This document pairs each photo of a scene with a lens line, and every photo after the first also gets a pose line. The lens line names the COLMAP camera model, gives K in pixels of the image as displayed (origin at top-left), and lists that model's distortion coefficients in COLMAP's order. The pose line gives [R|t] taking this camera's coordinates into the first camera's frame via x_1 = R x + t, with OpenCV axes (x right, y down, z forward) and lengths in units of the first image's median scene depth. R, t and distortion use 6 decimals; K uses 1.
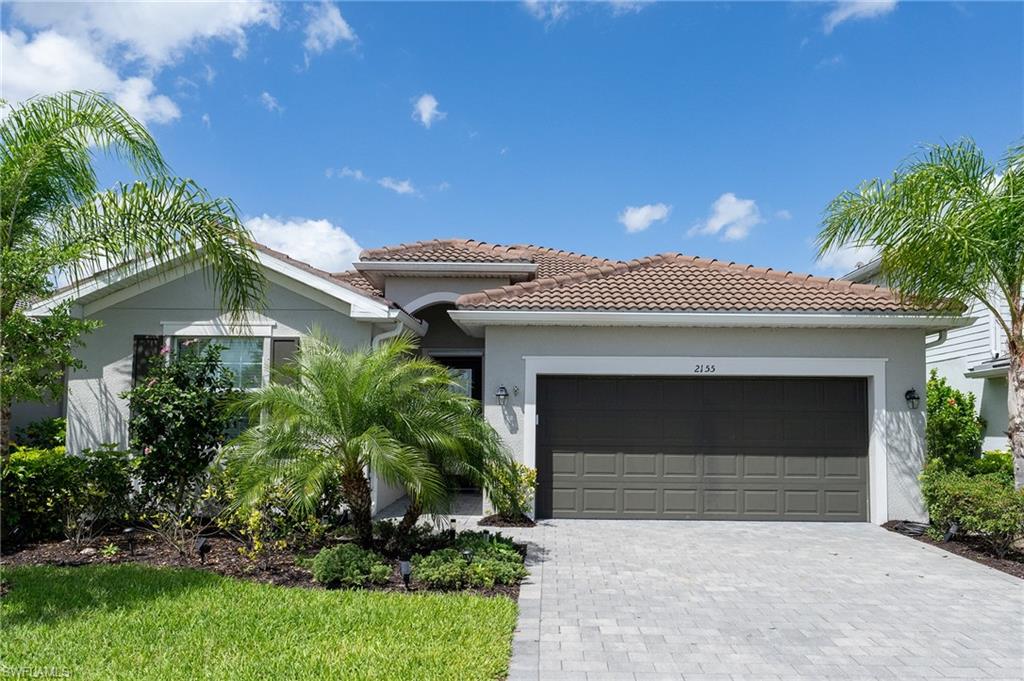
lens RADIAL K [[854.3, 0, 512.0], [0, 854.3, 340.5], [0, 0, 1]] dist [0.002961, 0.000165]
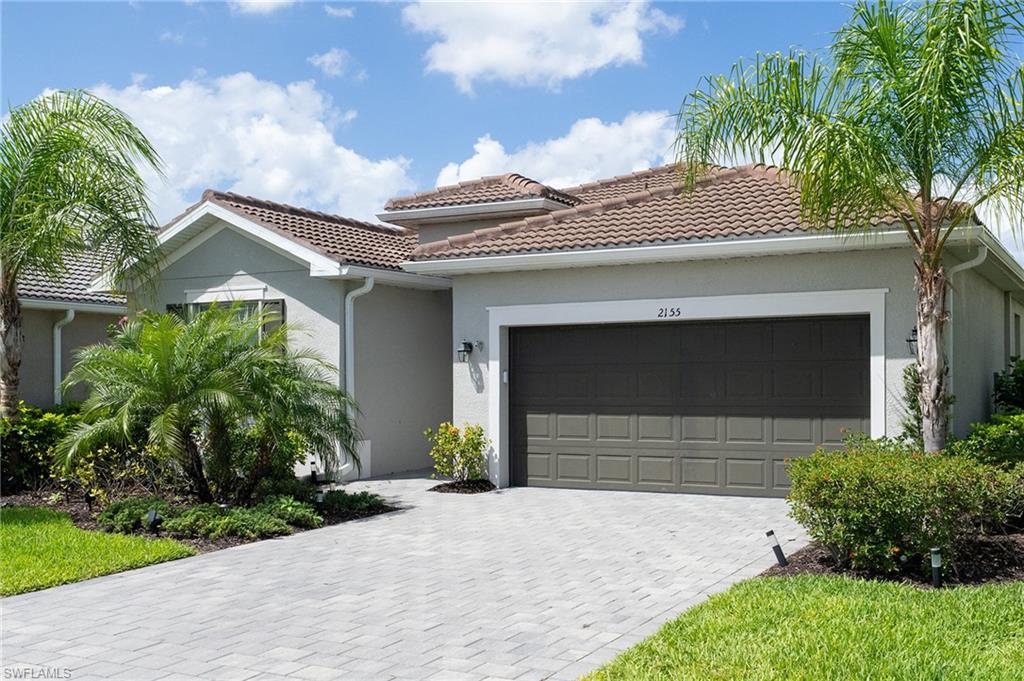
lens RADIAL K [[1089.7, 0, 512.0], [0, 1089.7, 340.5], [0, 0, 1]] dist [0.018444, 0.004147]
pose [[0.884846, -0.032501, -0.464749, 0.572769], [0.059924, 0.997217, 0.044352, 0.004003], [0.462014, -0.067094, 0.884331, -0.007315]]
